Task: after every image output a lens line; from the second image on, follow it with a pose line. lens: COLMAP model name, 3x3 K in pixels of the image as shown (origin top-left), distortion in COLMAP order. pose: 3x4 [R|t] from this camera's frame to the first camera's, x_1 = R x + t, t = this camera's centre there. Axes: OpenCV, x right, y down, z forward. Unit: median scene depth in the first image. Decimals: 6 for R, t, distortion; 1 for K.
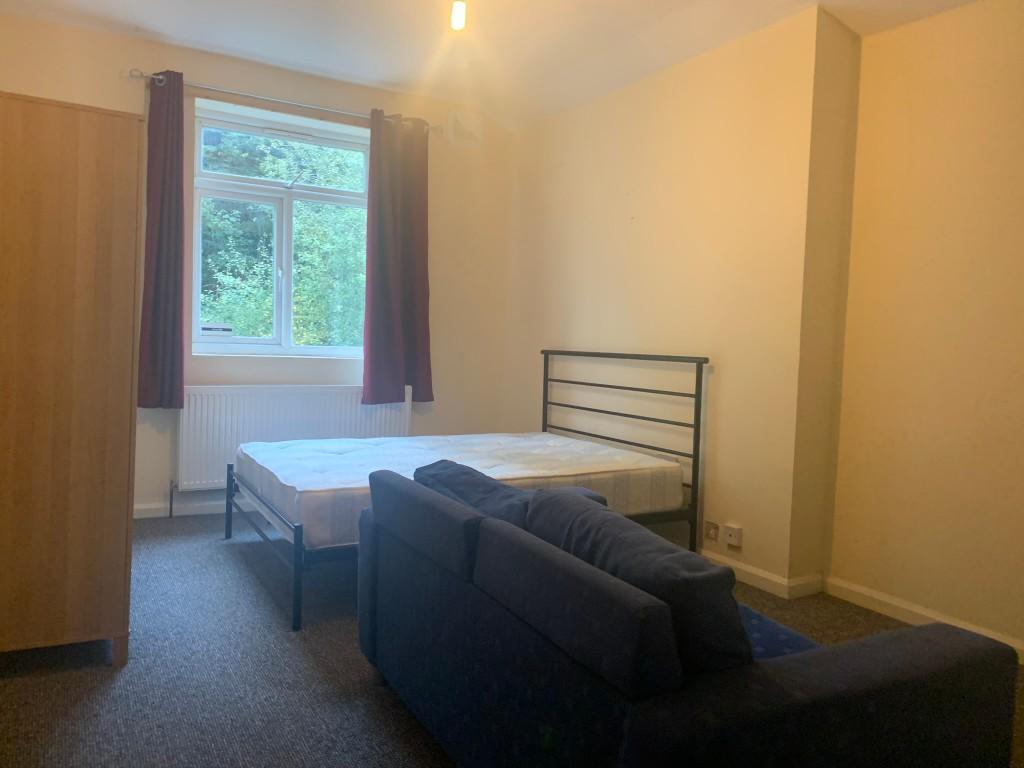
lens RADIAL K [[772.0, 0, 509.4], [0, 772.0, 377.4], [0, 0, 1]] dist [0.003178, -0.020498]
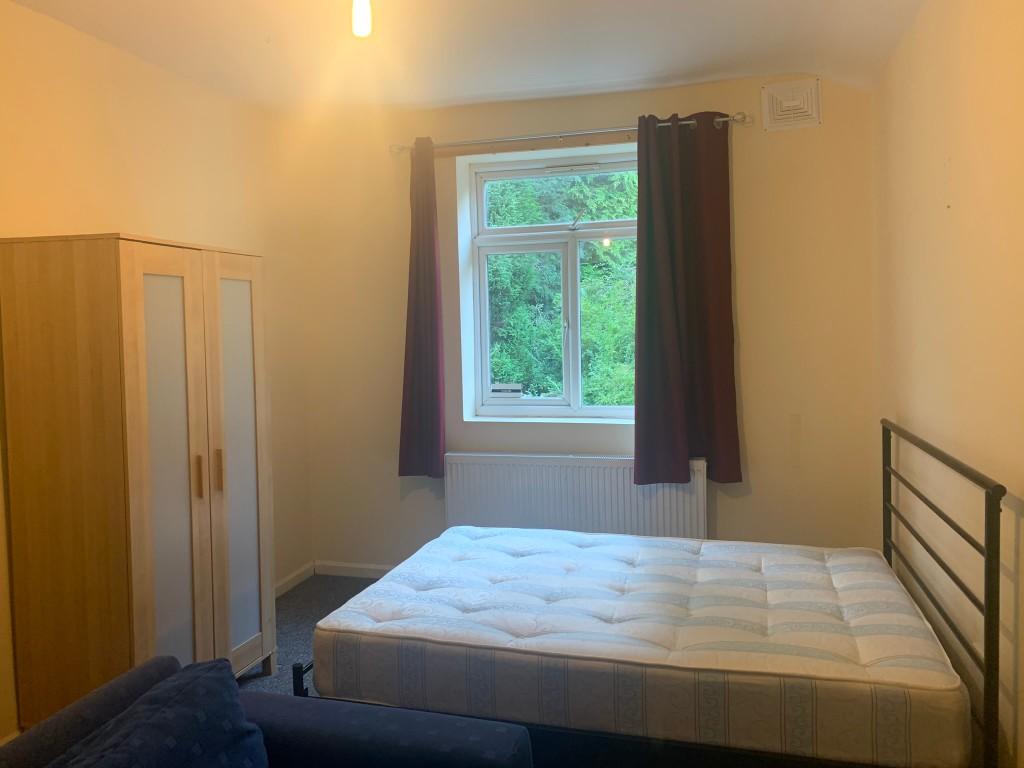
lens RADIAL K [[772.0, 0, 510.7], [0, 772.0, 385.2], [0, 0, 1]] dist [0.003178, -0.020498]
pose [[0.684865, 0.004542, -0.728656, 0.391319], [0.002704, 0.999958, 0.008775, -0.094741], [0.728665, -0.007980, 0.684824, 0.432551]]
